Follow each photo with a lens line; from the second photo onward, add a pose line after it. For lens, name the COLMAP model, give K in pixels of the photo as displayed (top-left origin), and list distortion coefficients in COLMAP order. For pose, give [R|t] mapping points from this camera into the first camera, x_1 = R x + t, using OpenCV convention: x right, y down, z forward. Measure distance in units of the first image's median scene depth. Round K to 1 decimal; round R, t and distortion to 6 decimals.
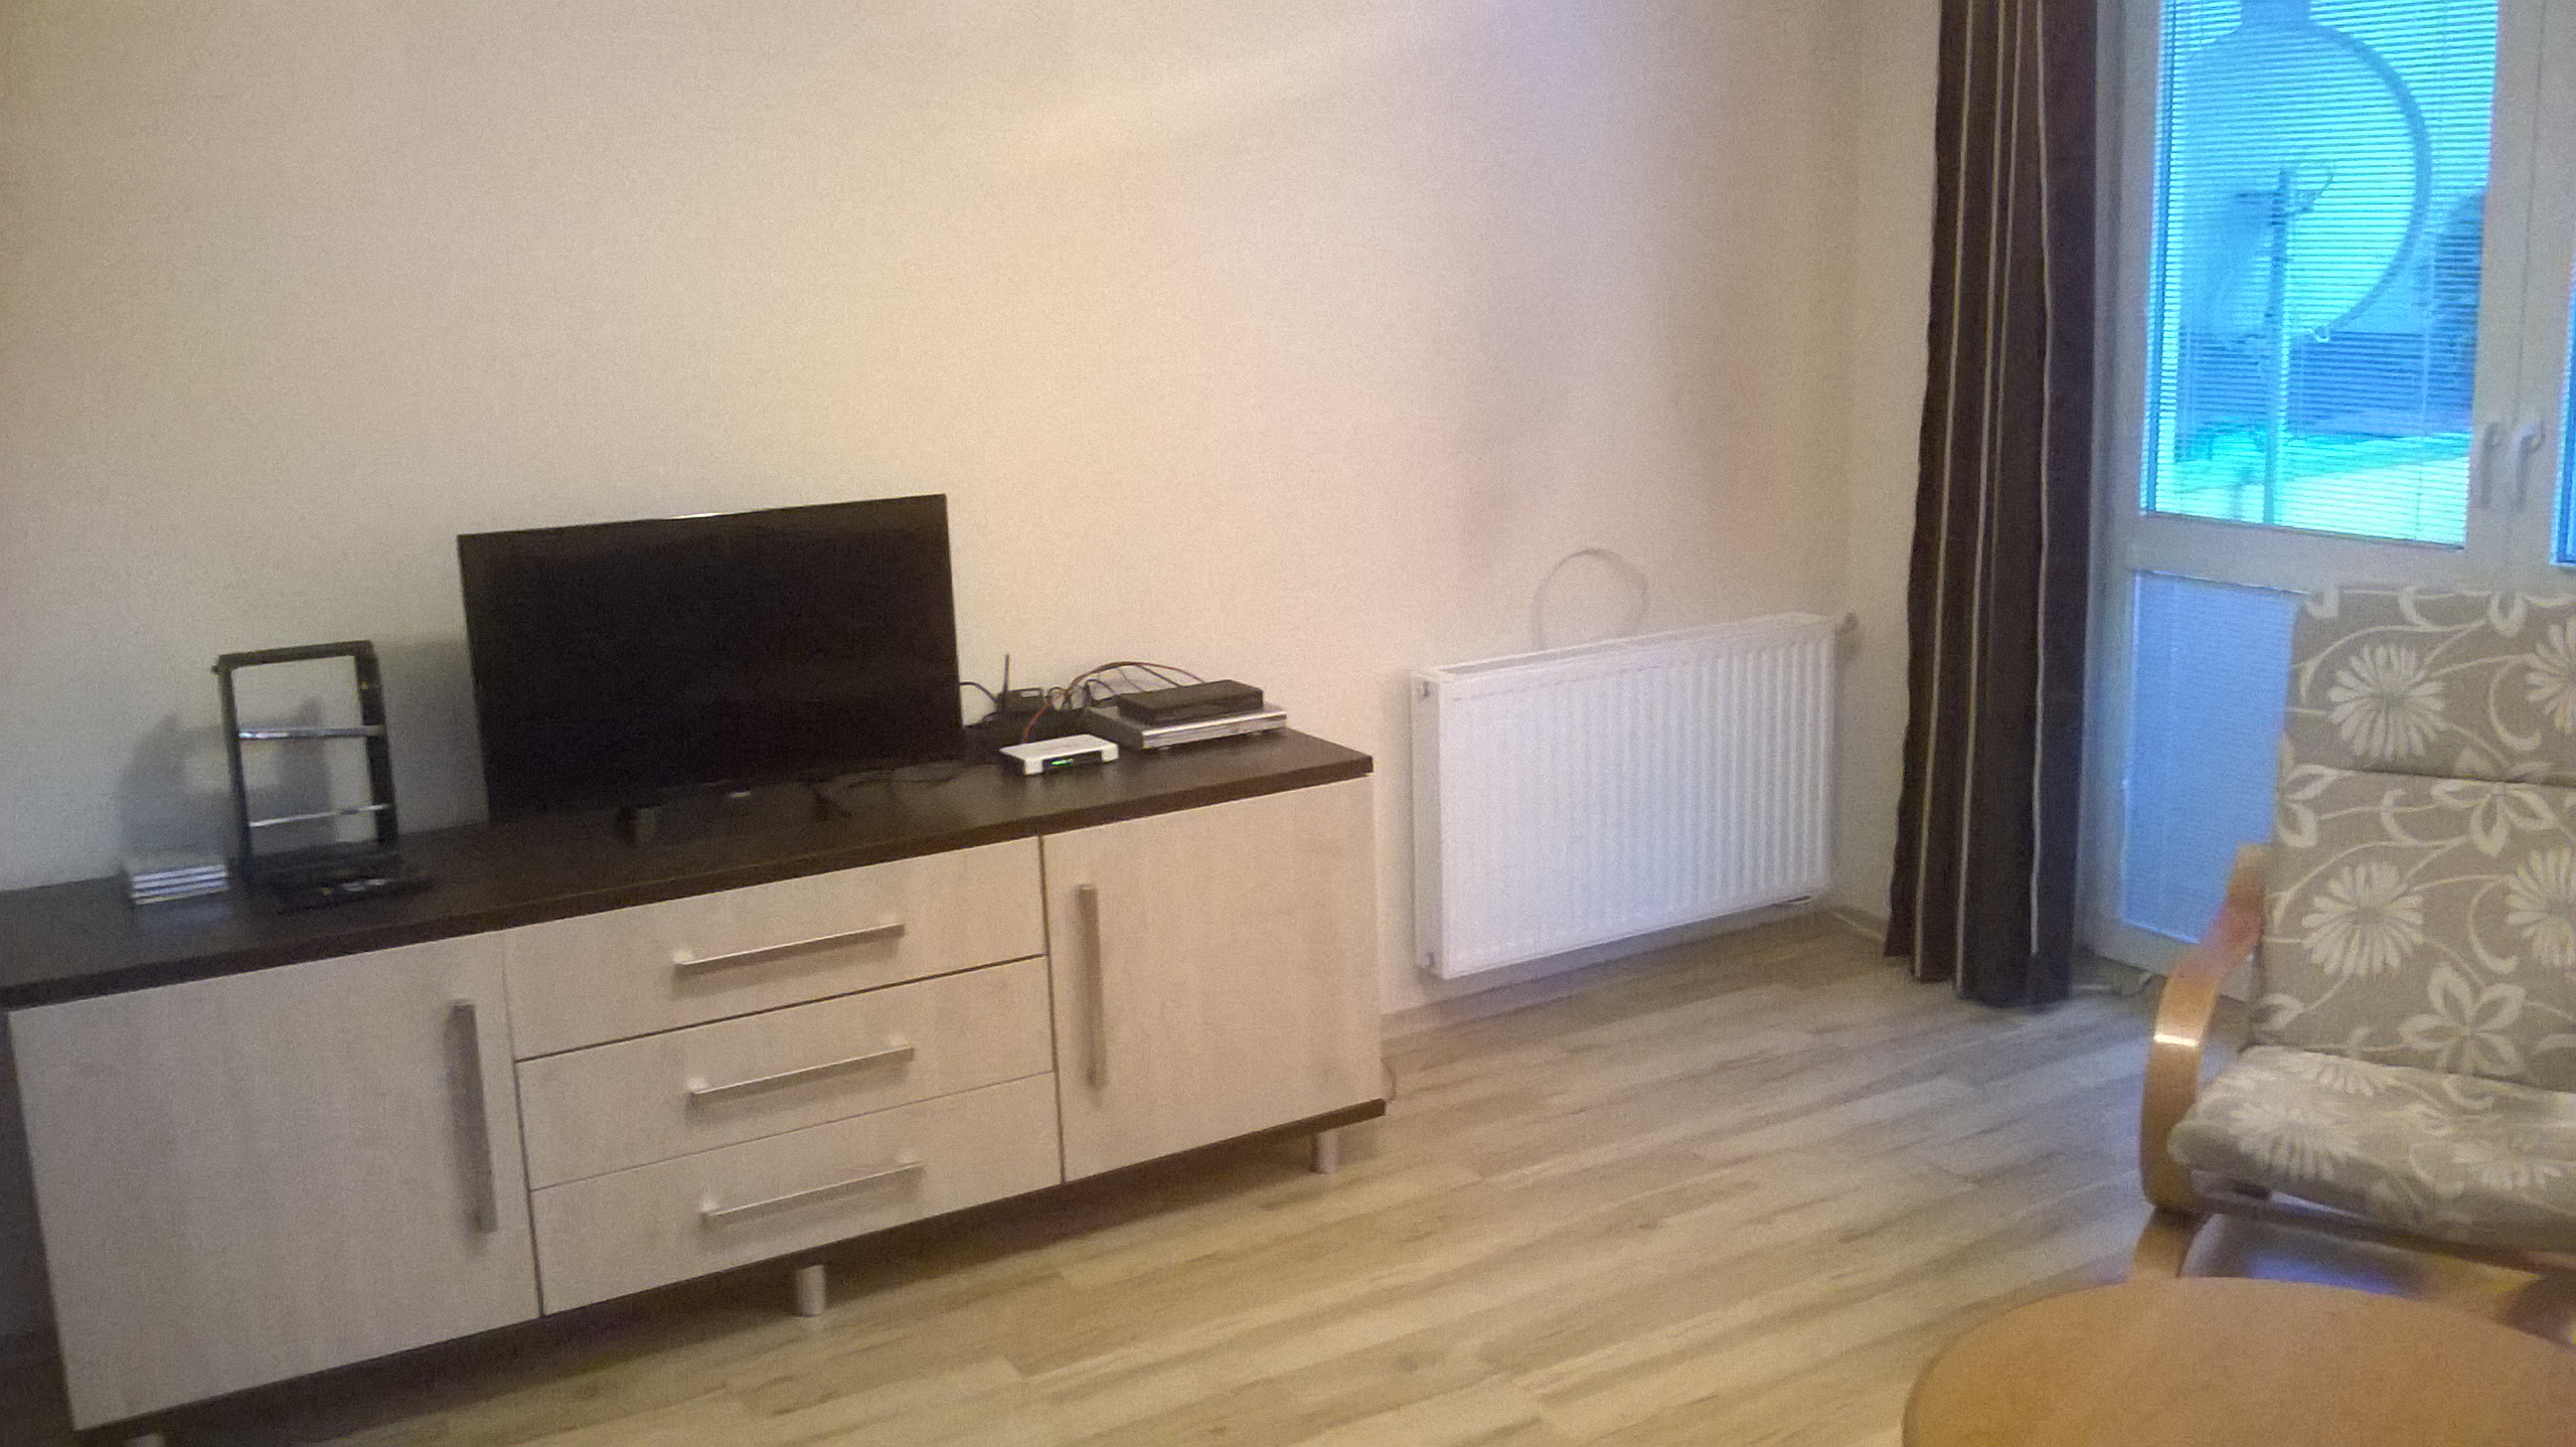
lens RADIAL K [[2251.2, 0, 1297.9], [0, 2251.2, 722.4], [0, 0, 1]] dist [0.047683, -0.185366]
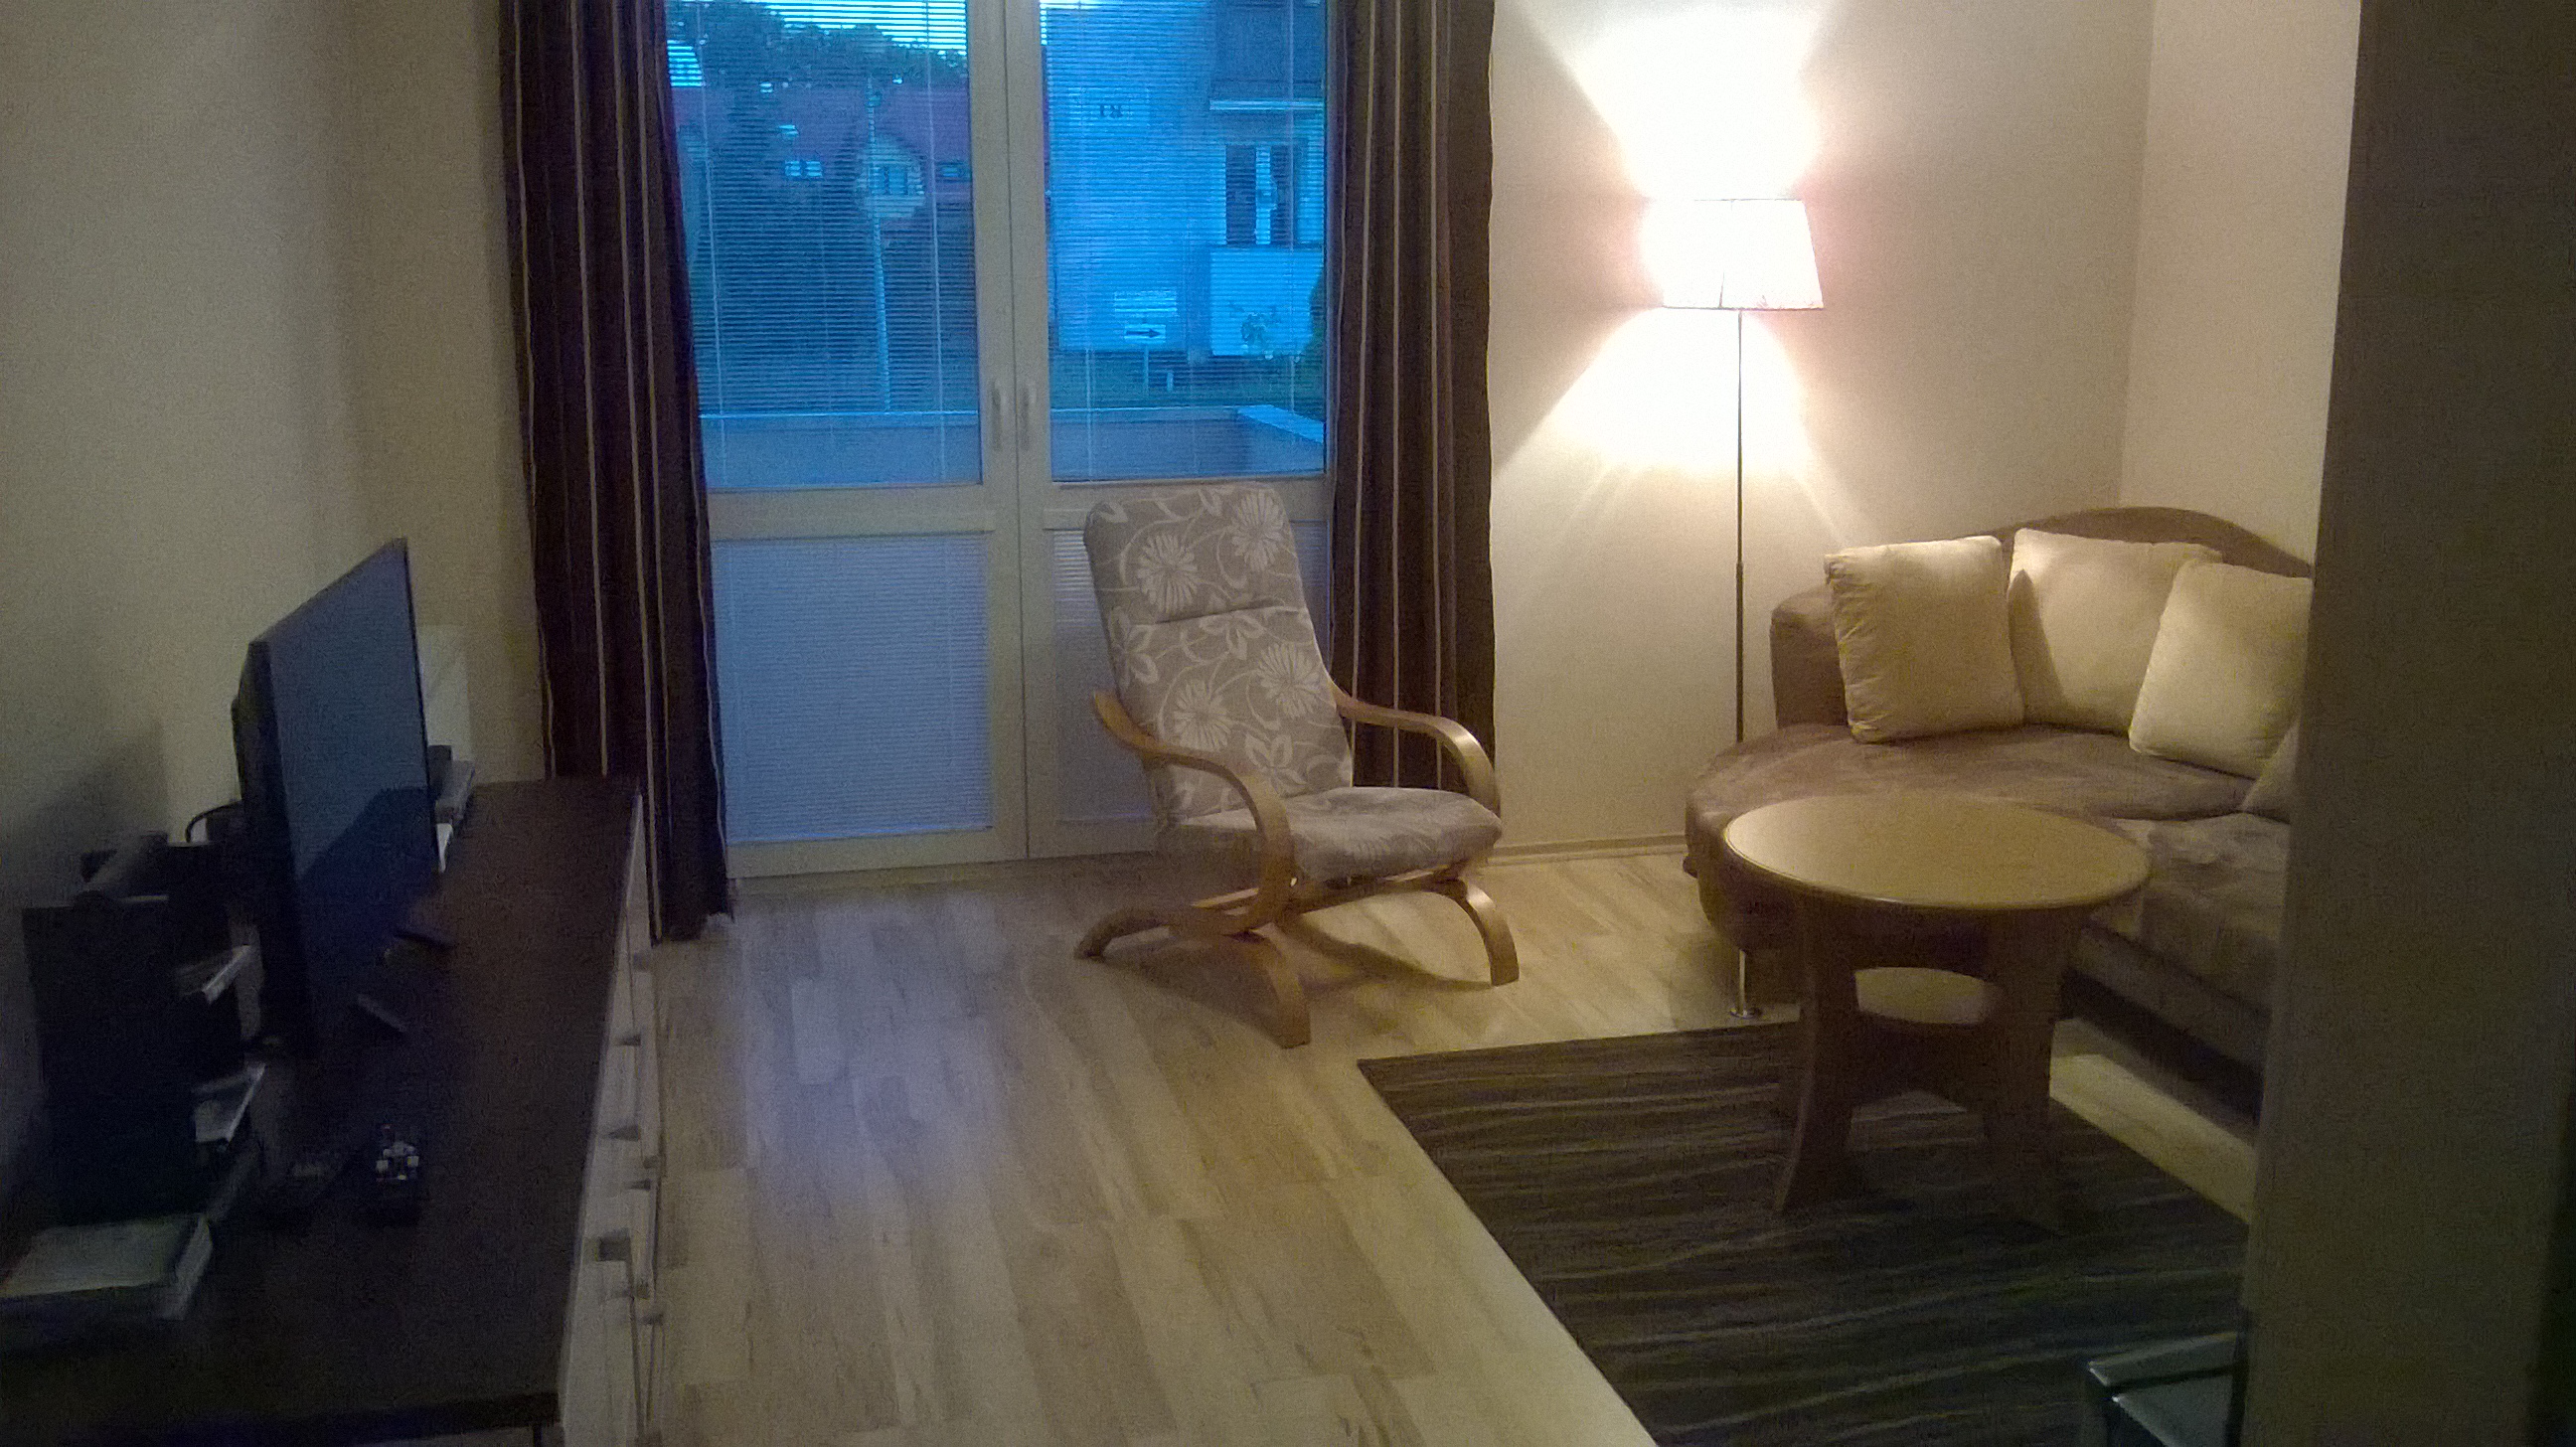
lens RADIAL K [[2251.2, 0, 1297.9], [0, 2251.2, 722.4], [0, 0, 1]] dist [0.047683, -0.185366]
pose [[0.286199, -0.177246, 0.941634, -0.877127], [0.199582, 0.972214, 0.122342, -0.076085], [-0.937154, 0.152919, 0.313622, 0.481261]]
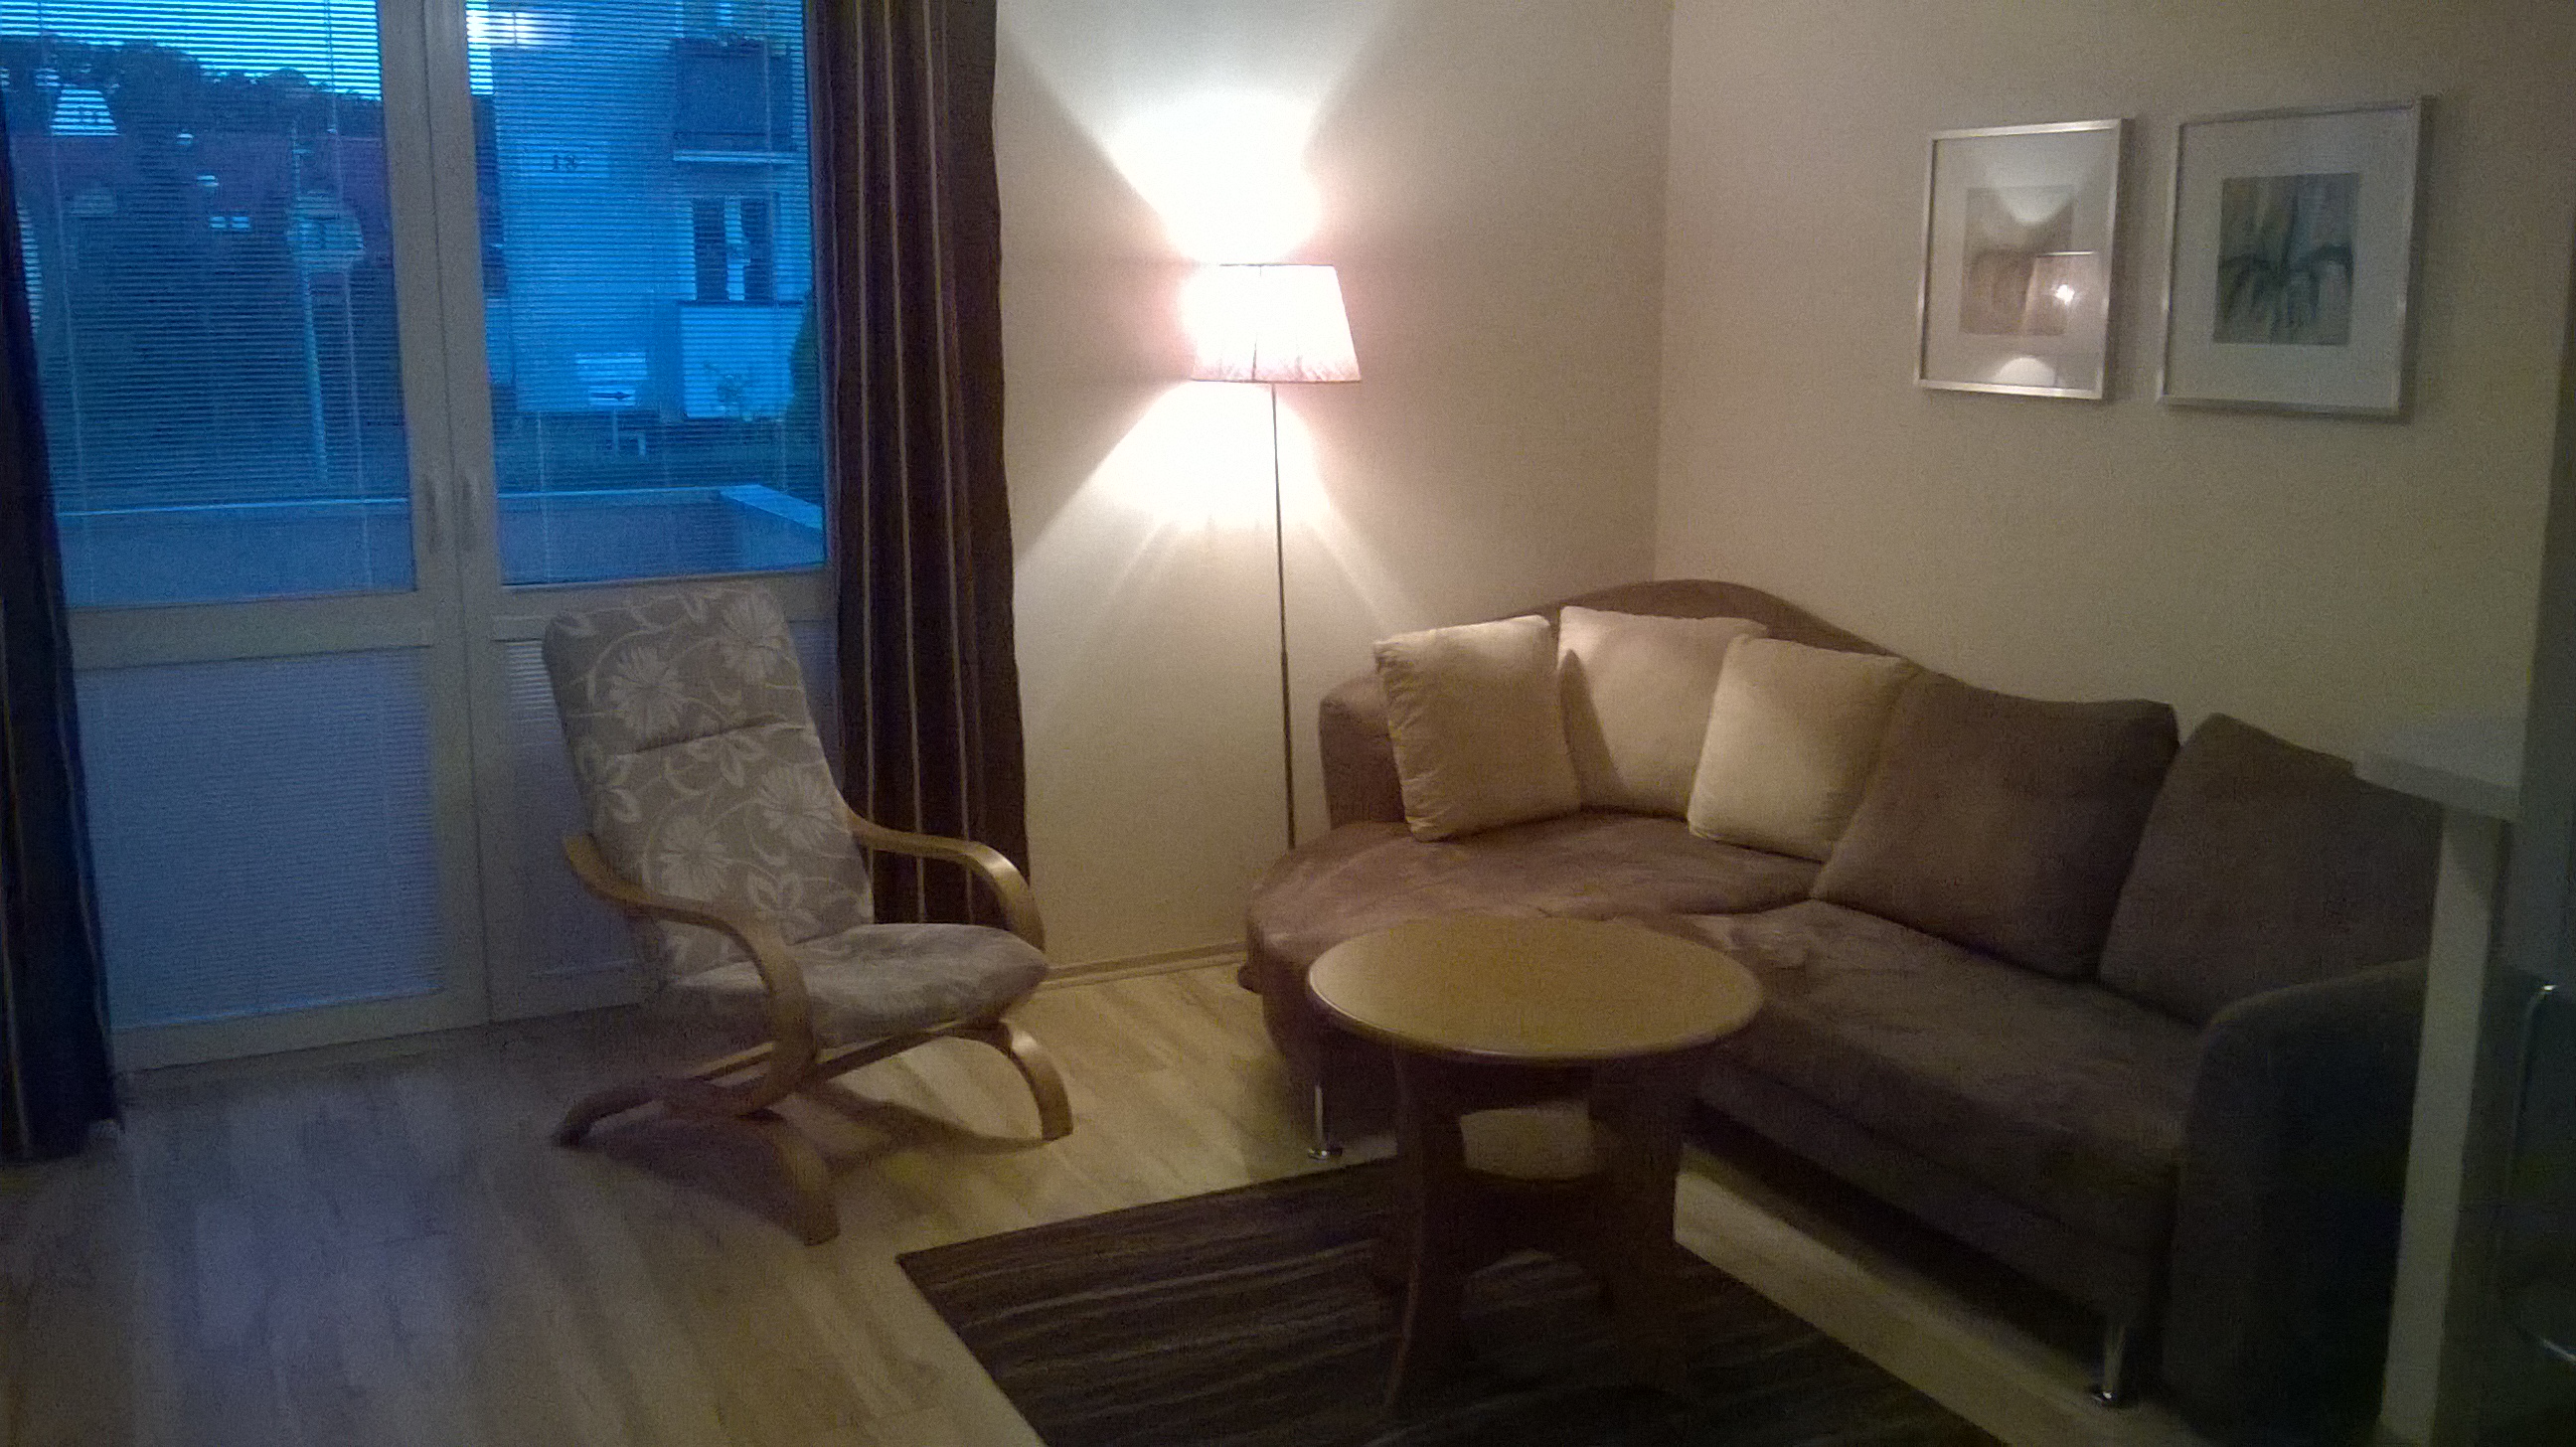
lens RADIAL K [[2251.2, 0, 1297.9], [0, 2251.2, 722.4], [0, 0, 1]] dist [0.047683, -0.185366]
pose [[0.065320, -0.161604, 0.984692, -0.730272], [0.212217, 0.966475, 0.144537, -0.097179], [-0.975037, 0.199527, 0.097425, 0.528903]]
